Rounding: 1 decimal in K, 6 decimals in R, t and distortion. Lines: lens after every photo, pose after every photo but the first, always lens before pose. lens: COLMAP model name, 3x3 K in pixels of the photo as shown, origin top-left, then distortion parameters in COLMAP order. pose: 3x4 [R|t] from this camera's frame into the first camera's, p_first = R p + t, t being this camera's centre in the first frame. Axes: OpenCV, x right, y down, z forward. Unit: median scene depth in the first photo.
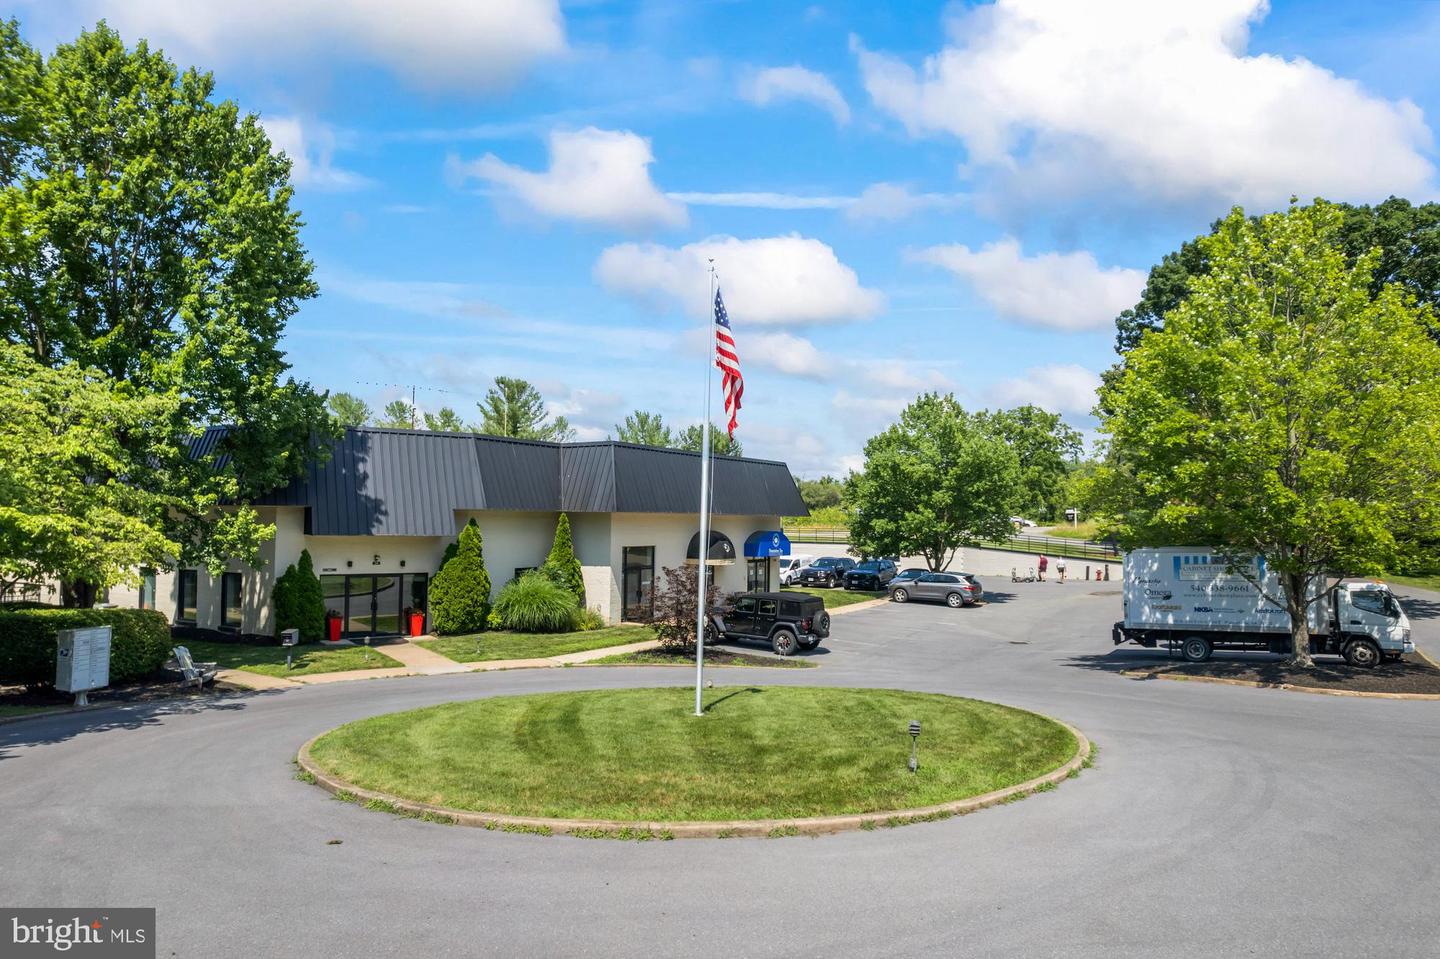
lens RADIAL K [[933.3, 0, 720.0], [0, 933.3, 479.5], [0, 0, 1]] dist [-0.067644, 0.058618]
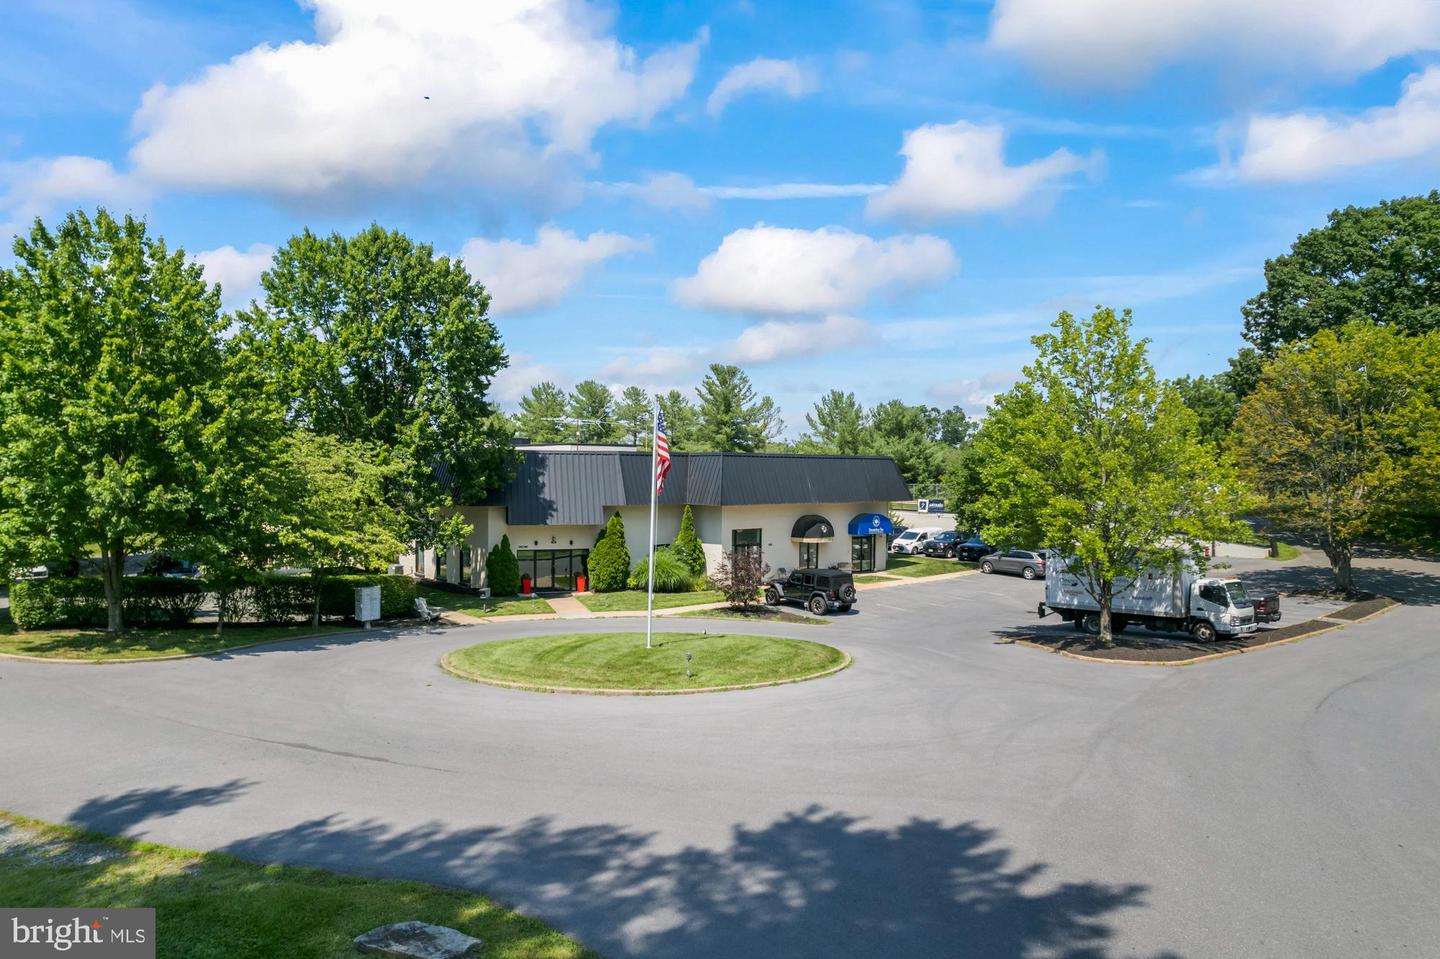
lens RADIAL K [[922.5, 0, 720.0], [0, 922.5, 479.5], [0, 0, 1]] dist [-0.041445, -0.000393]
pose [[0.958942, -0.001203, -0.283600, 0.310570], [0.016361, 0.998560, 0.051086, -0.083379], [0.283131, -0.053629, 0.957581, -0.338452]]
